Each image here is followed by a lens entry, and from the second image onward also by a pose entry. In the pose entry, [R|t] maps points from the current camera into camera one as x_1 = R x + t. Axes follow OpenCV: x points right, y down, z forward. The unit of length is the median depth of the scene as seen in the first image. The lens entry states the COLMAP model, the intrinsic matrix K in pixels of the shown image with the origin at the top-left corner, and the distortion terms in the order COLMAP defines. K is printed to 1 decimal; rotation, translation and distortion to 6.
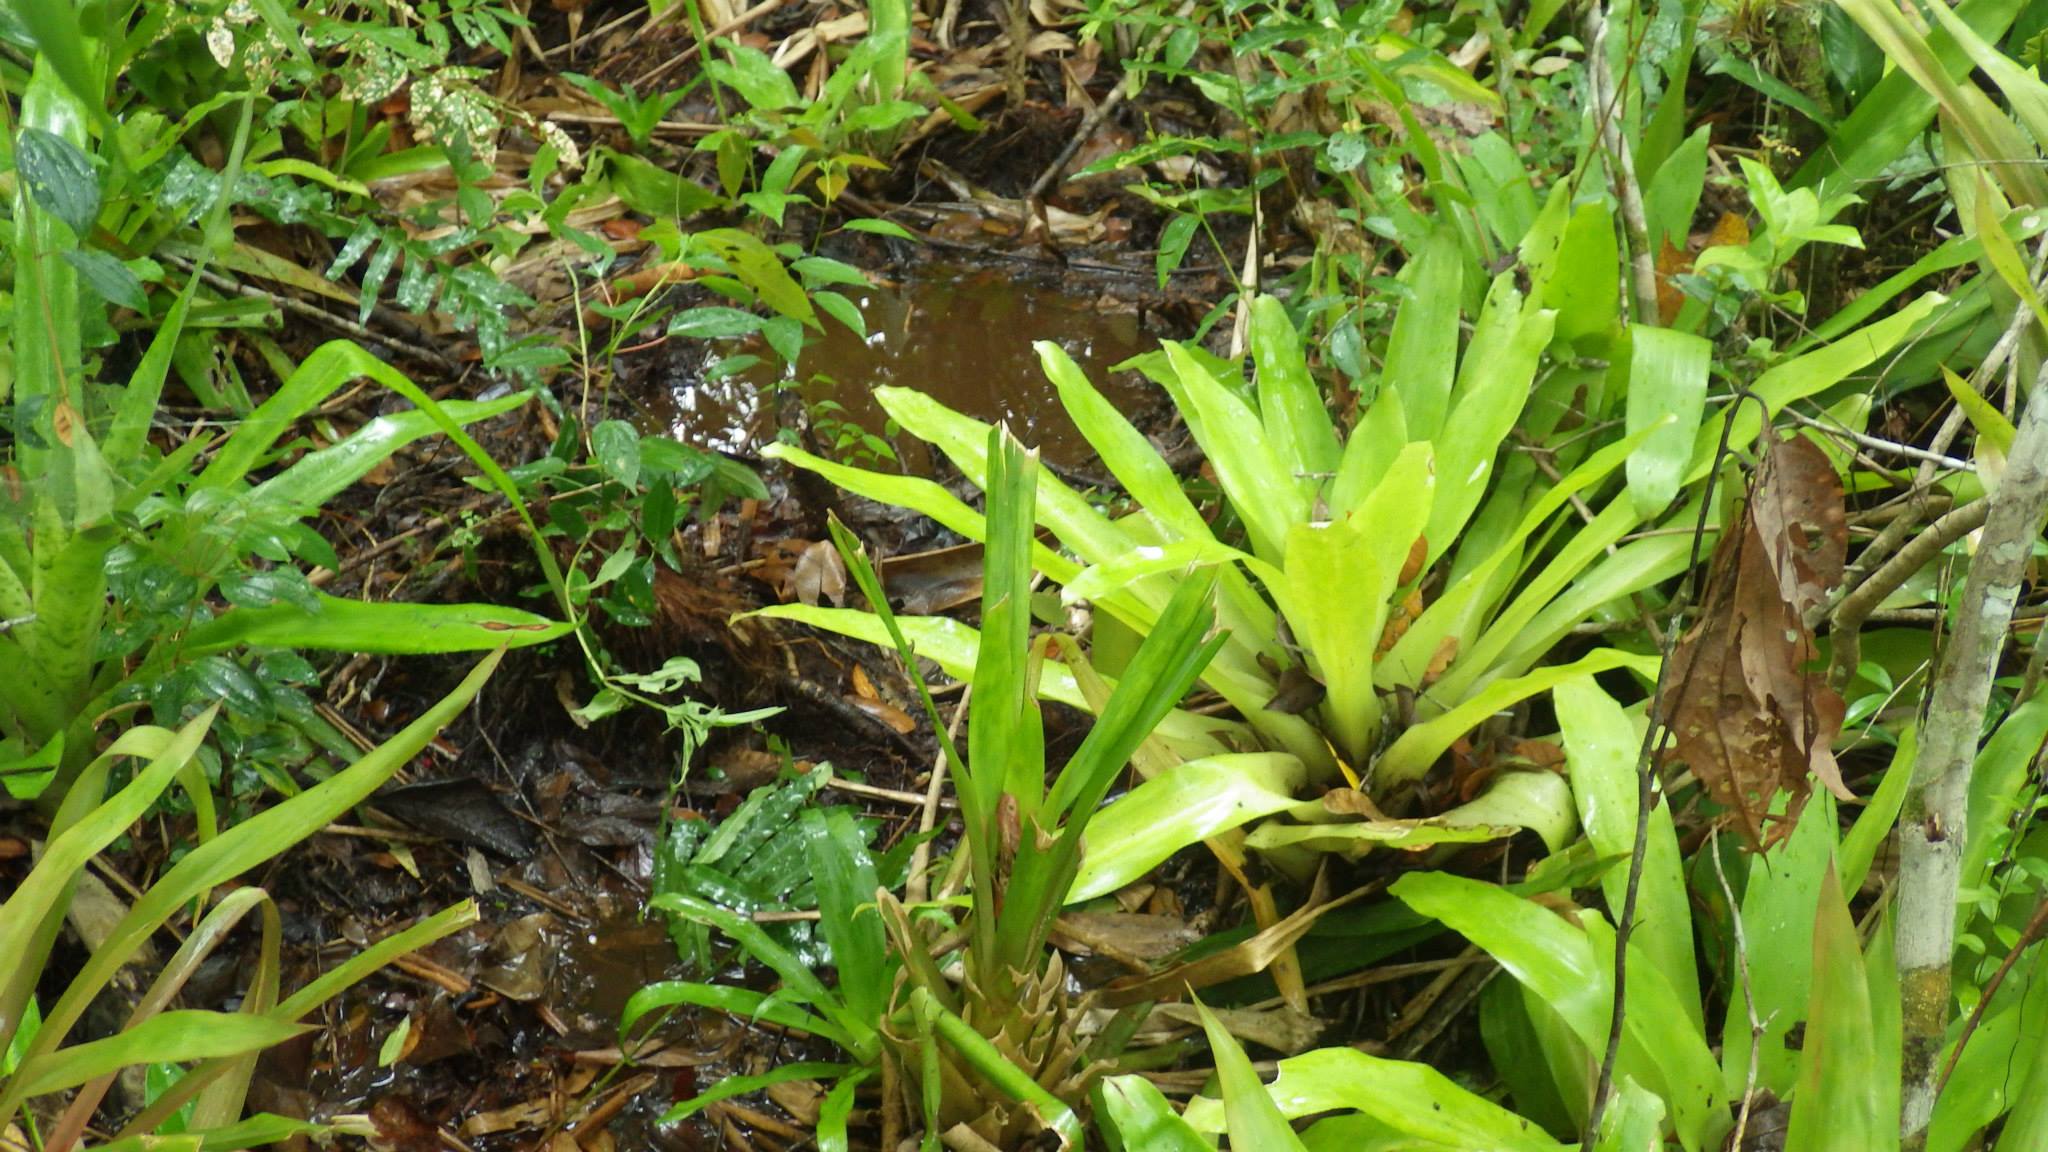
lens RADIAL K [[2647.1, 0, 1018.8], [0, 2647.1, 573.8], [0, 0, 1]] dist [0.032414, 0.000000]
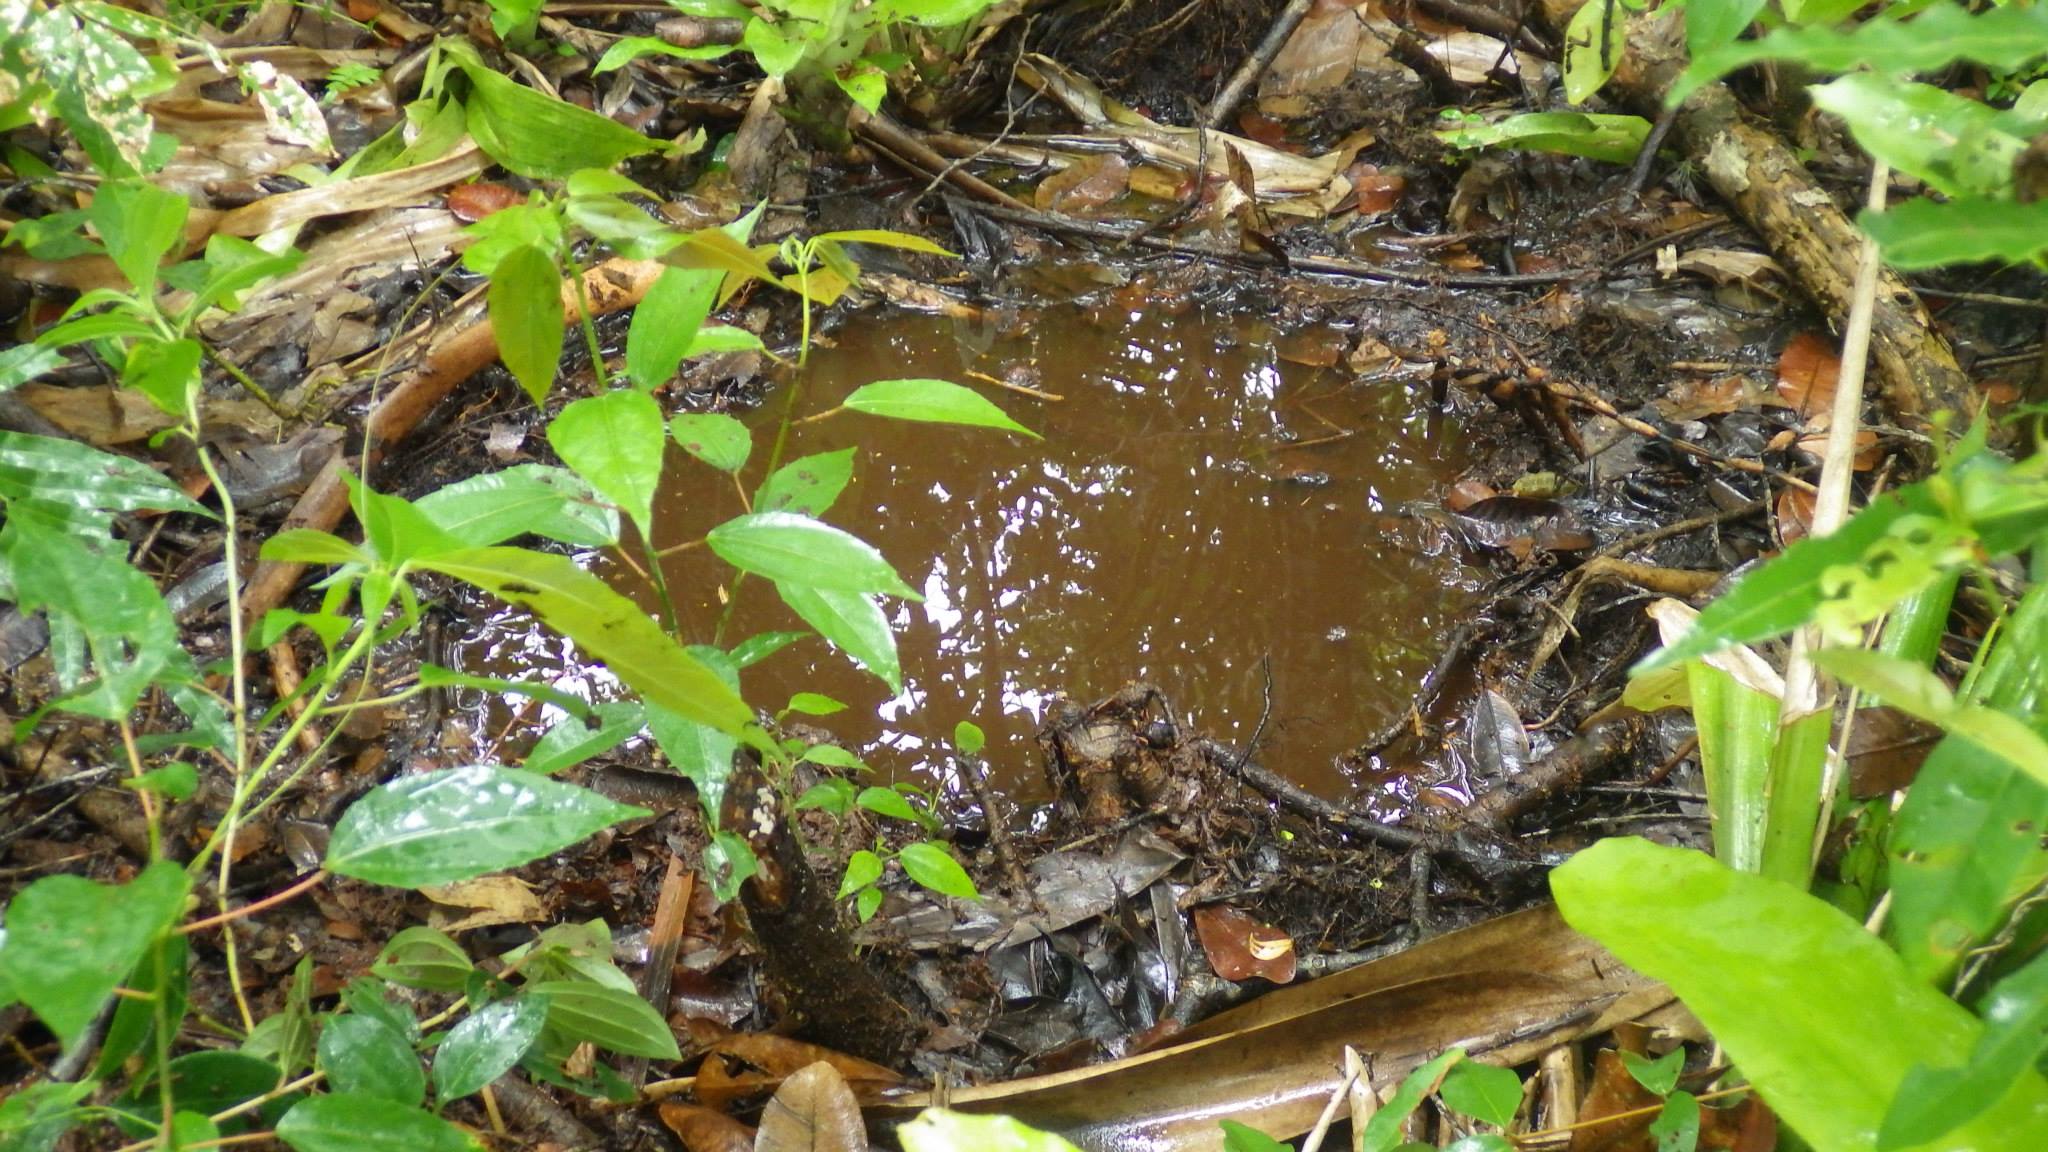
lens RADIAL K [[2647.1, 0, 1031.7], [0, 2647.1, 577.8], [0, 0, 1]] dist [0.032414, 0.000000]
pose [[0.999552, -0.007880, -0.028859, -0.018885], [0.011074, 0.993616, 0.112273, -0.112455], [0.027790, -0.112543, 0.993258, 0.440107]]
